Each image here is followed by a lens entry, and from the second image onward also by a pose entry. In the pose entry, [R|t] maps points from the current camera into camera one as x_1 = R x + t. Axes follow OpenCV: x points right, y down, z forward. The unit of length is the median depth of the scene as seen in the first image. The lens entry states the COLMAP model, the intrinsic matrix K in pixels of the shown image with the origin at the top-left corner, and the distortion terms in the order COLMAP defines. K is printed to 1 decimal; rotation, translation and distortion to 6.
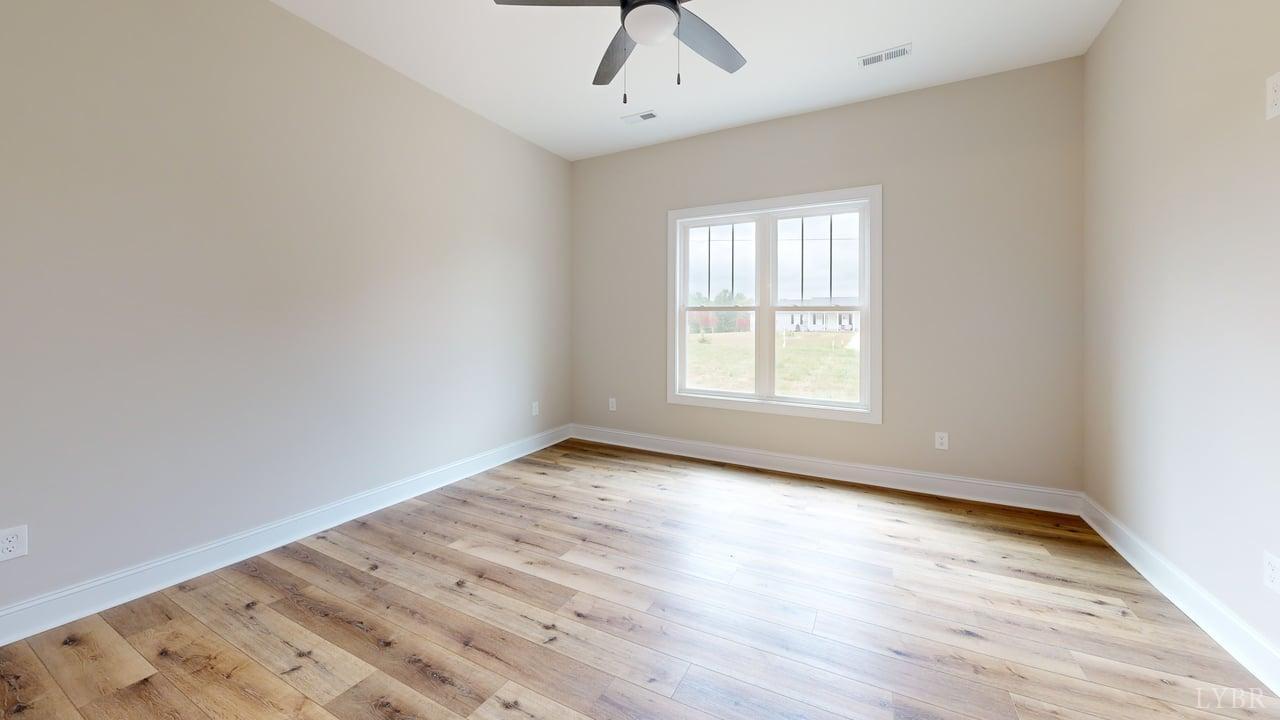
lens RADIAL K [[460.7, 0, 646.4], [0, 460.7, 355.5], [0, 0, 1]] dist [0.000692, 0.000577]
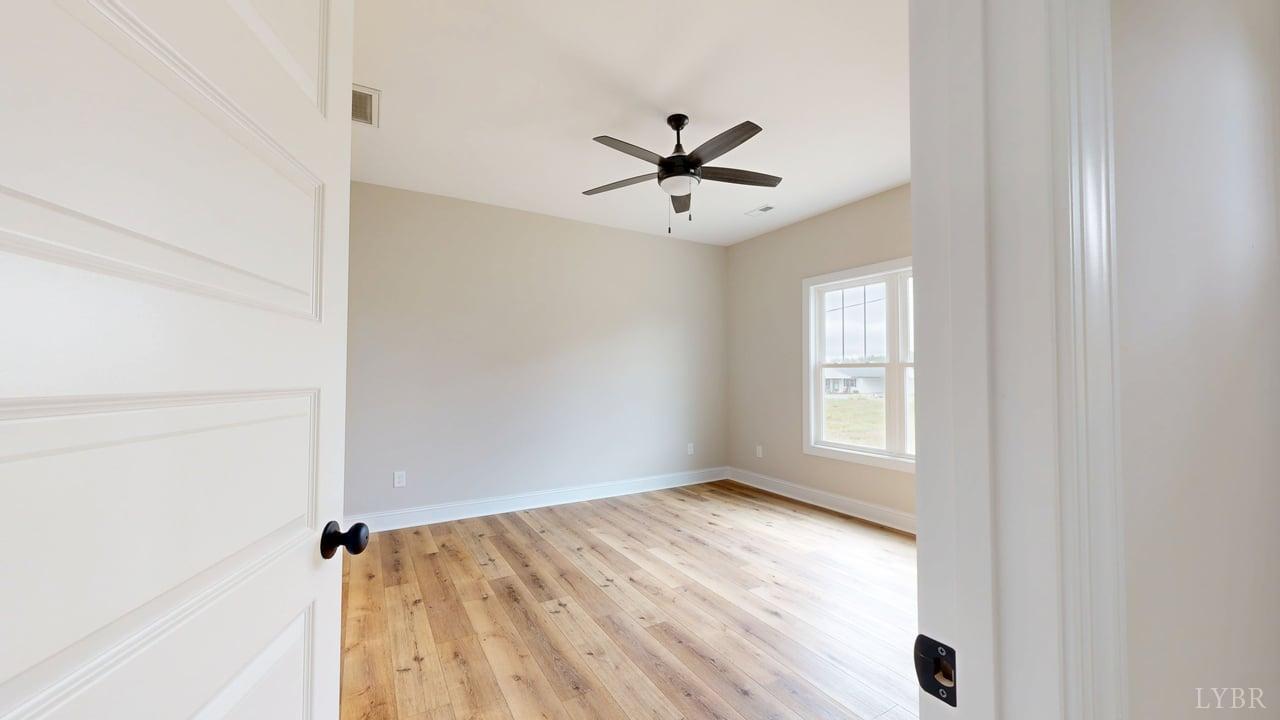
lens RADIAL K [[460.7, 0, 646.4], [0, 460.7, 355.5], [0, 0, 1]] dist [0.000692, 0.000577]
pose [[0.860911, -0.025660, -0.508107, 0.511912], [-0.034247, 0.993539, -0.108202, 0.009265], [0.507601, 0.110554, 0.854470, -0.239281]]
